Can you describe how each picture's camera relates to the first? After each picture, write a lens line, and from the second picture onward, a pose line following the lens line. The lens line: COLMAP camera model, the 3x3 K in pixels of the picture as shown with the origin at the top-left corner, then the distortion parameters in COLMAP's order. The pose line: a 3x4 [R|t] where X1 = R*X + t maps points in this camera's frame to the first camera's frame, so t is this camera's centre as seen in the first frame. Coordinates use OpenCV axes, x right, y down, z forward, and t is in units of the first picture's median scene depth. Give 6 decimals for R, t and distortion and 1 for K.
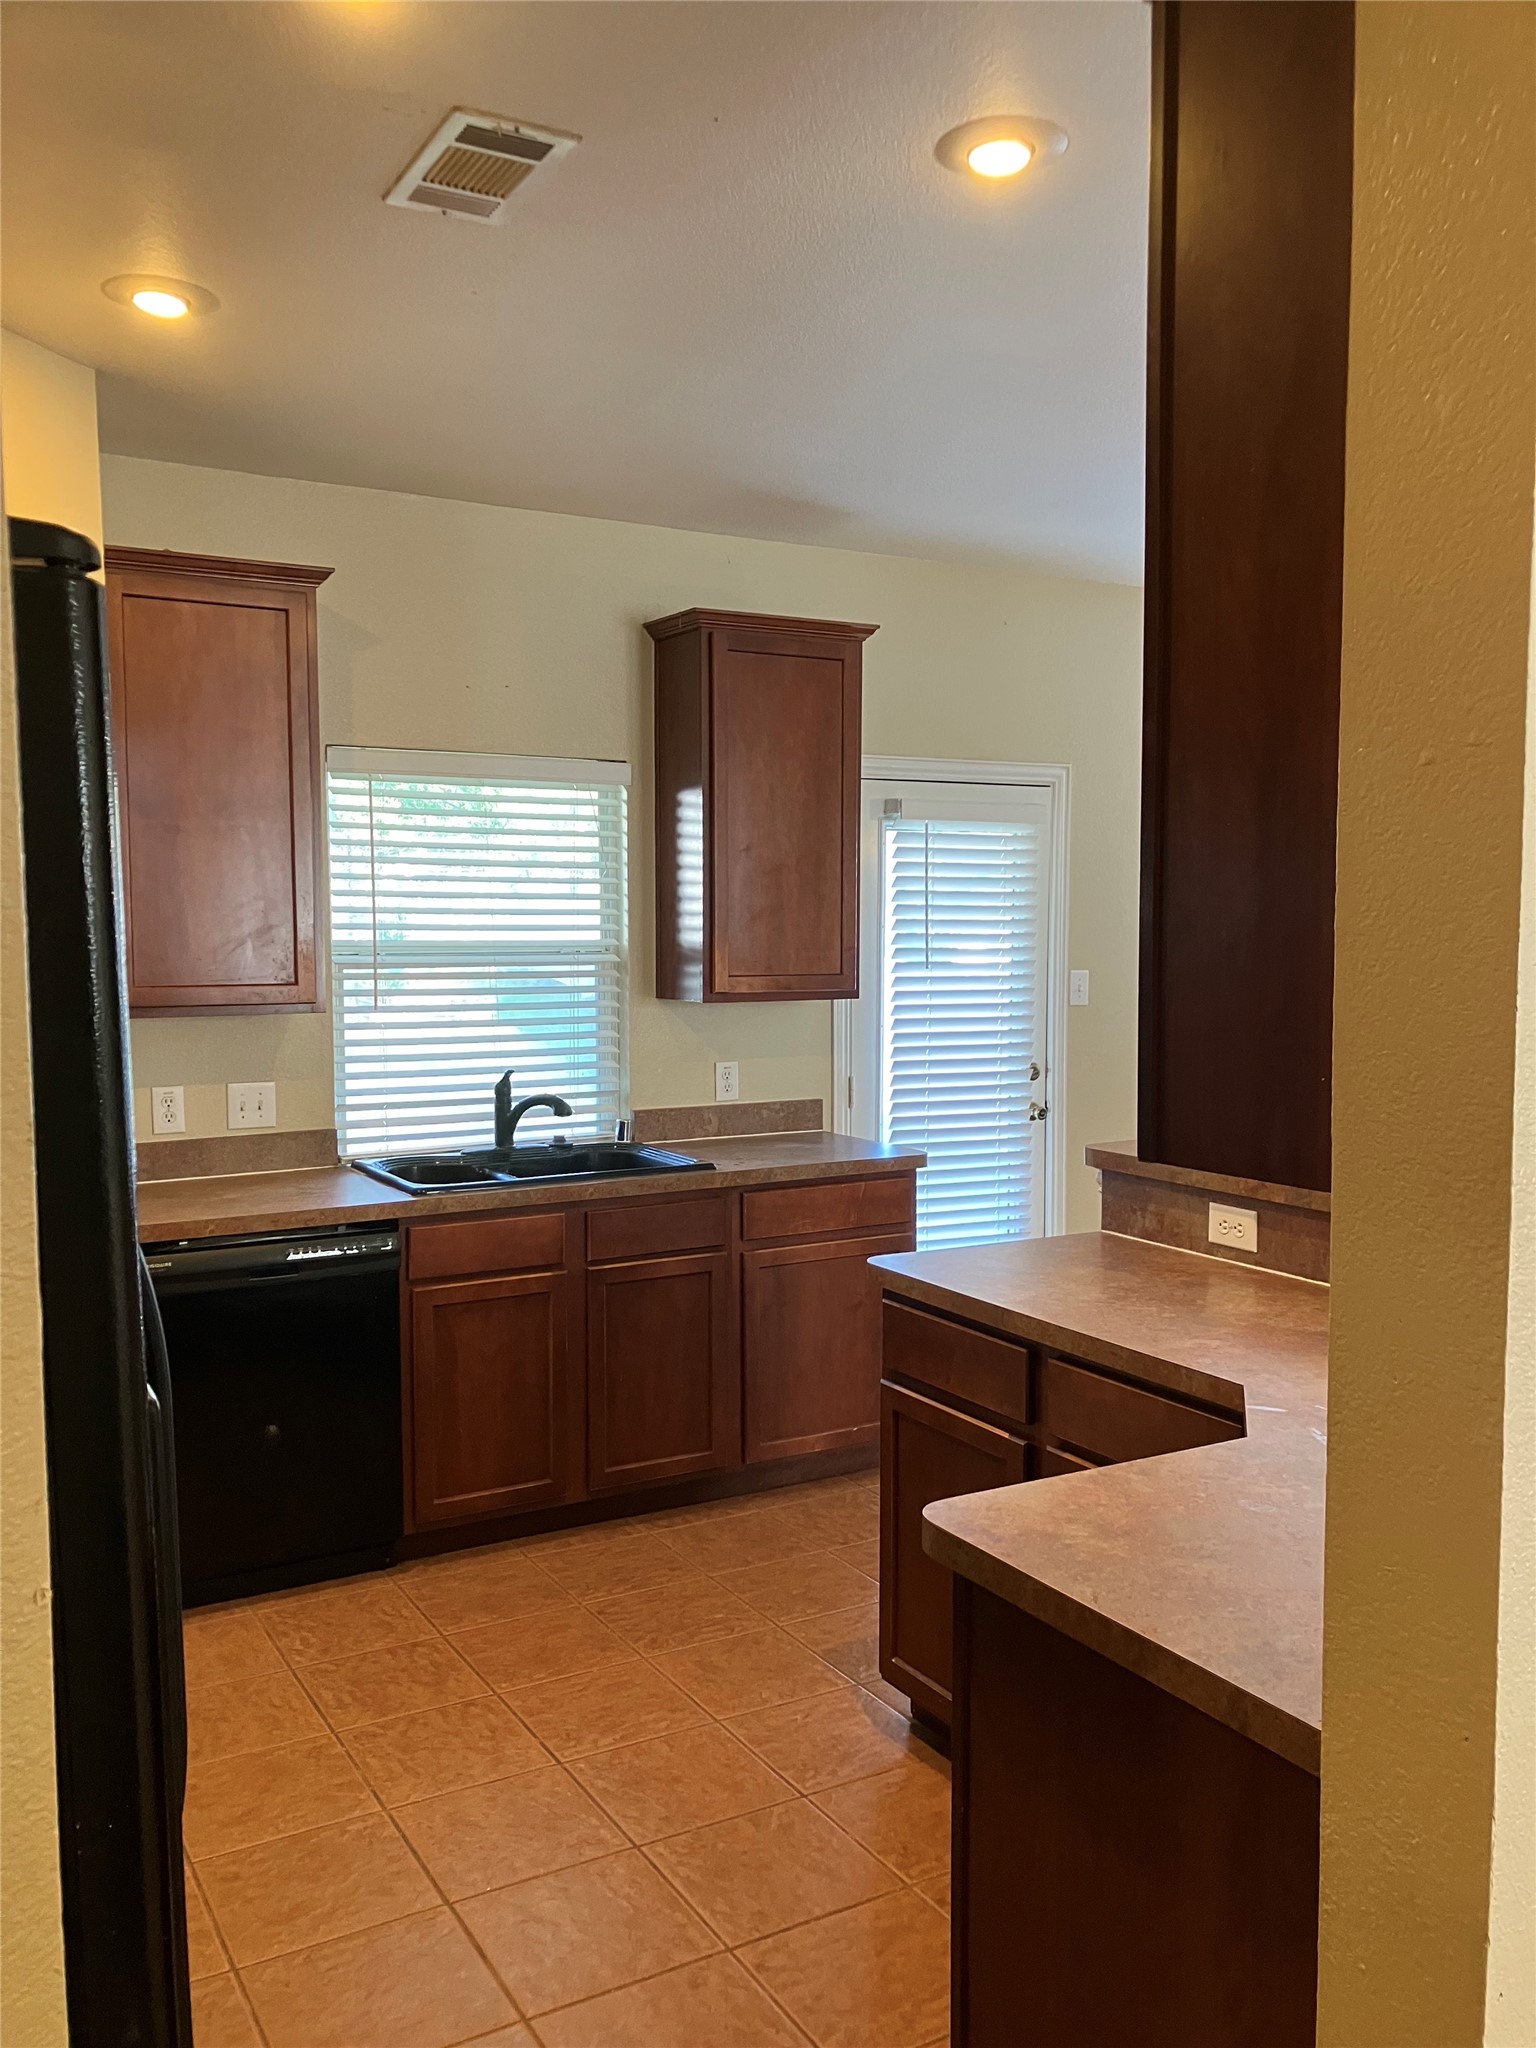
lens RADIAL K [[1694.0, 0, 777.5], [0, 1694.0, 1030.4], [0, 0, 1]] dist [0.038727, -0.007554]
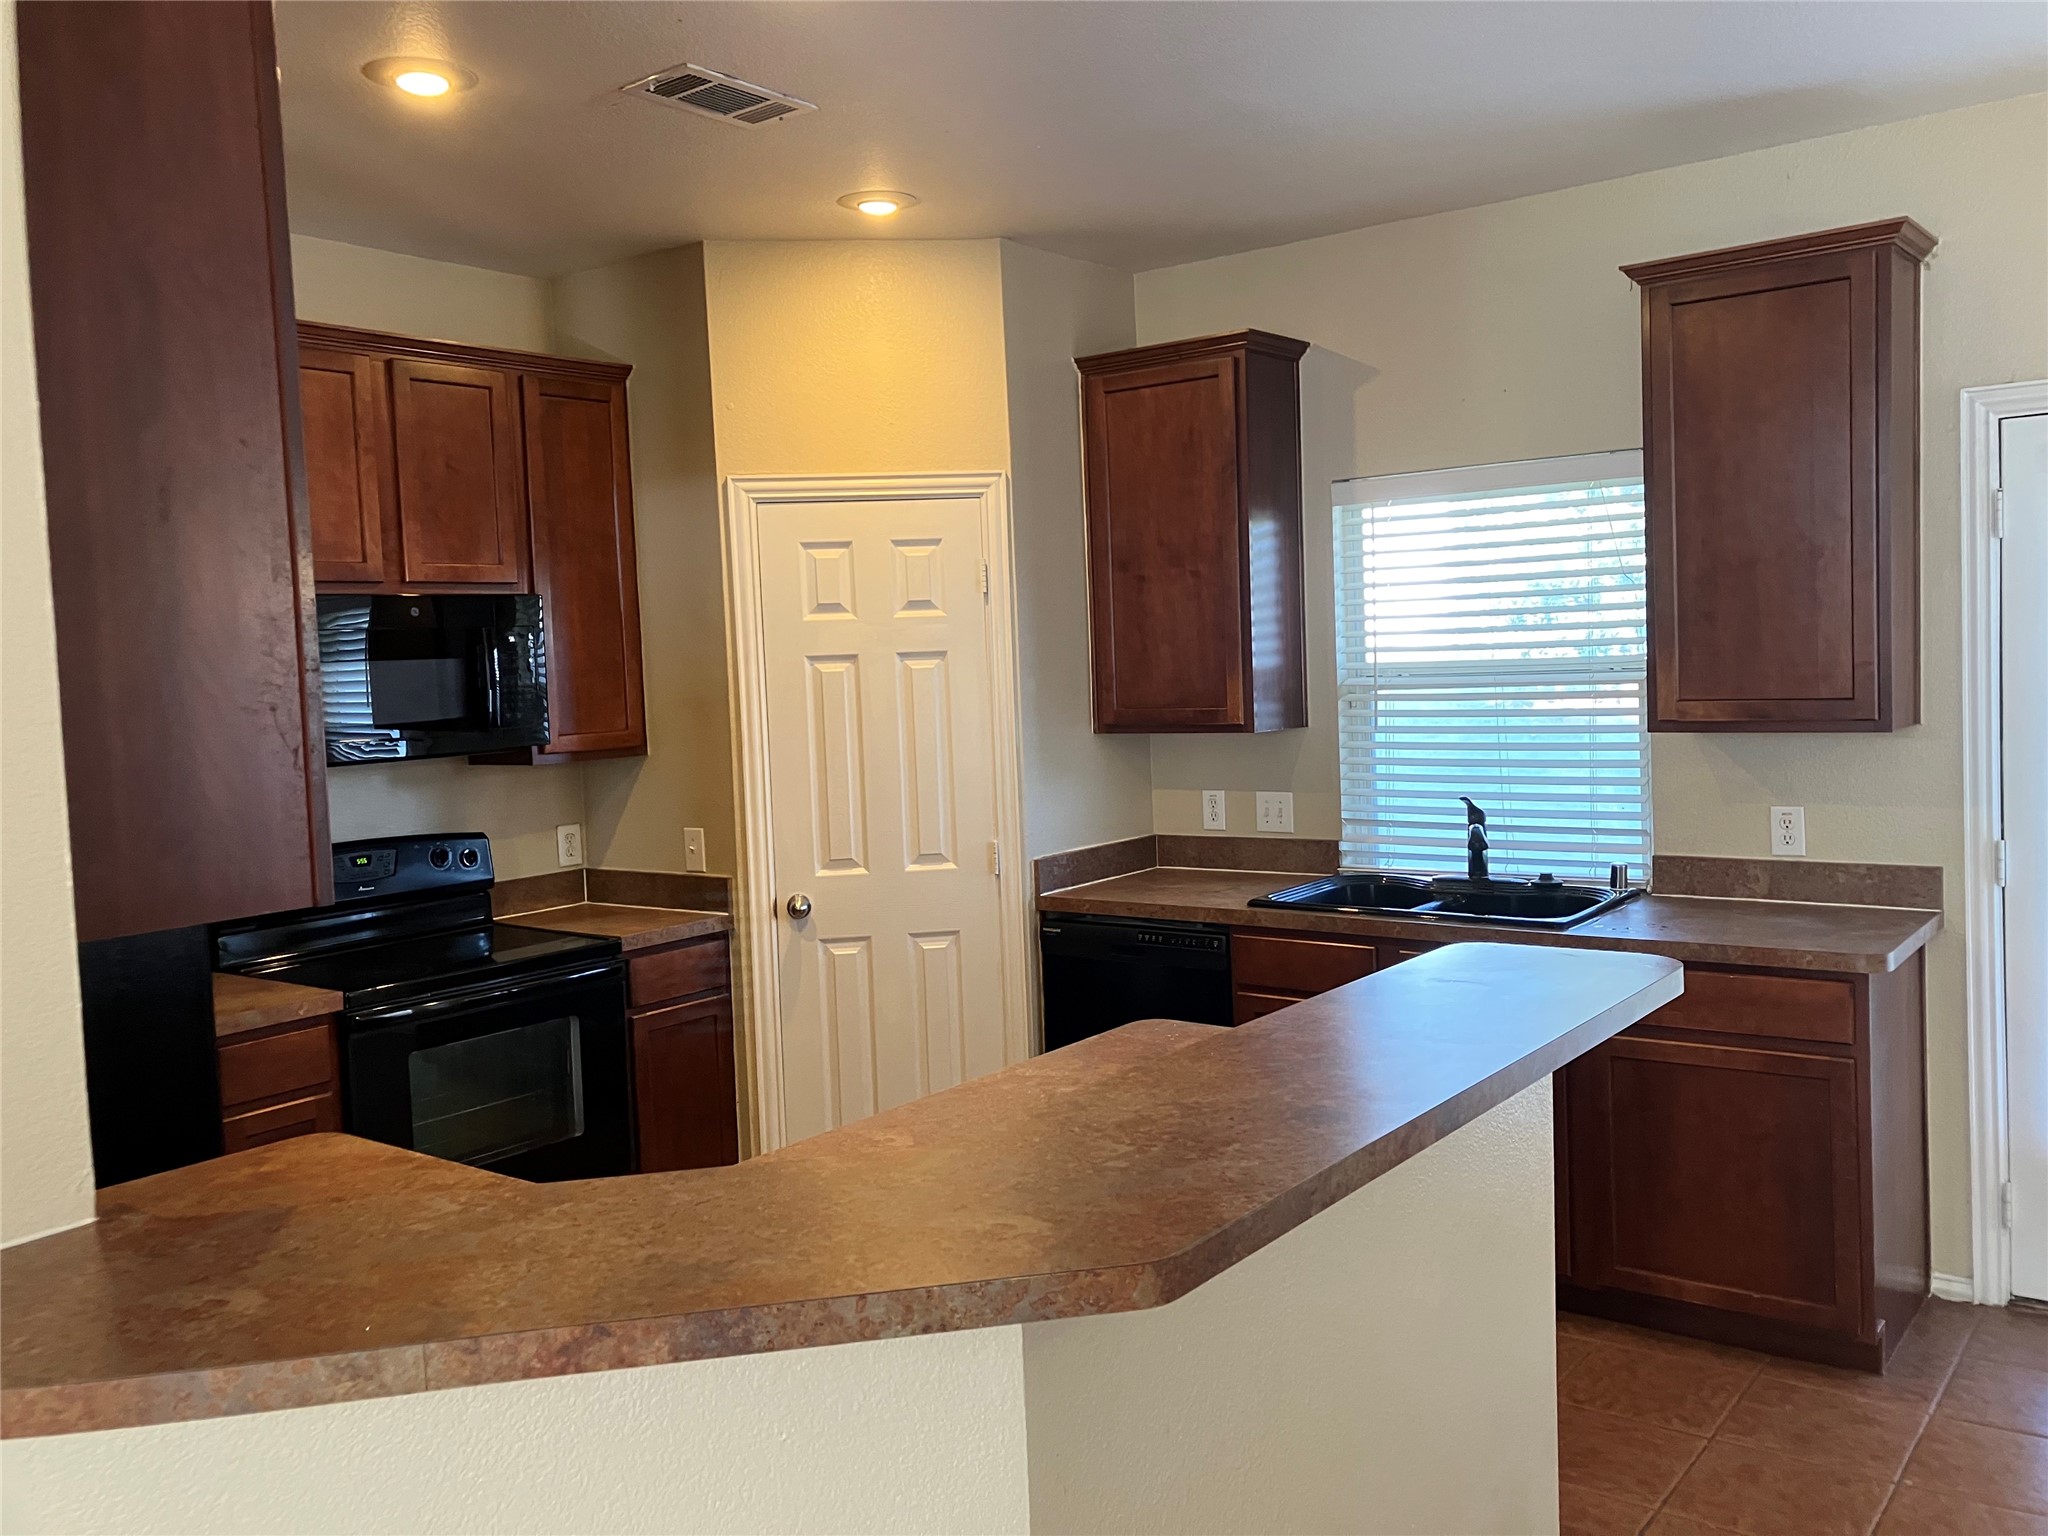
lens RADIAL K [[1694.0, 0, 1018.8], [0, 1694.0, 752.0], [0, 0, 1]] dist [0.038727, -0.007554]
pose [[0.377320, 0.044207, -0.925027, 0.625248], [-0.017768, 0.999022, 0.040495, -0.035931], [0.925913, 0.001157, 0.377736, 0.401287]]
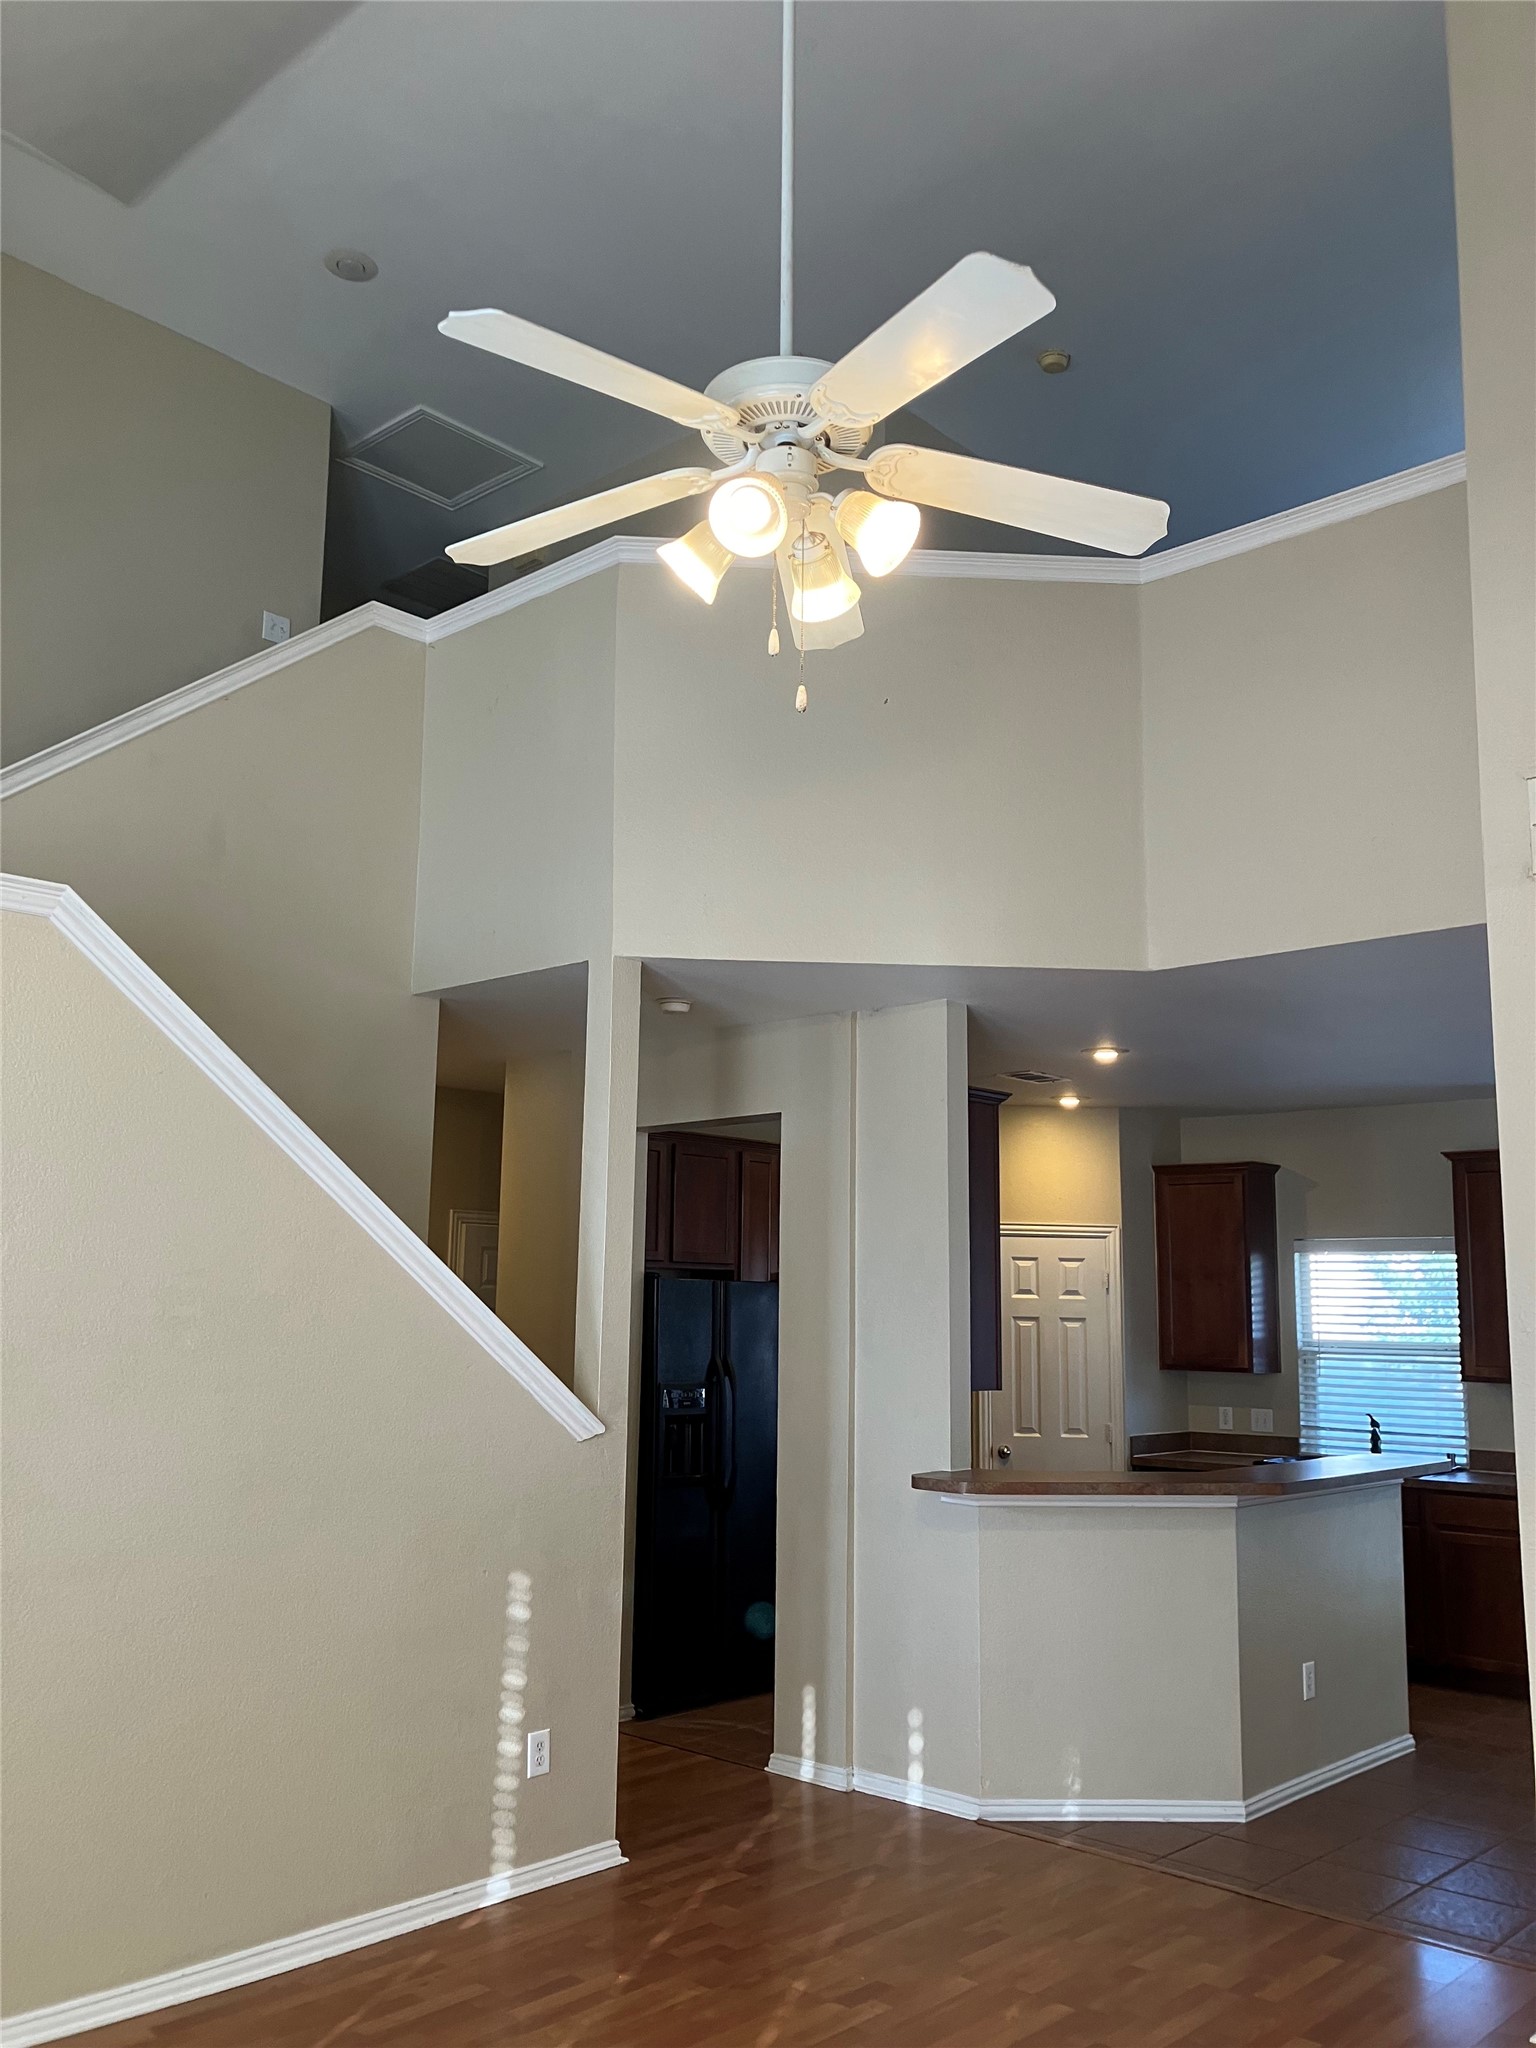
lens RADIAL K [[1694.0, 0, 787.4], [0, 1694.0, 1025.3], [0, 0, 1]] dist [0.038727, -0.007554]
pose [[0.306092, -0.152102, -0.939773, 1.412218], [-0.077025, 0.979961, -0.183695, -0.001077], [0.948881, 0.128613, 0.288242, -0.166594]]
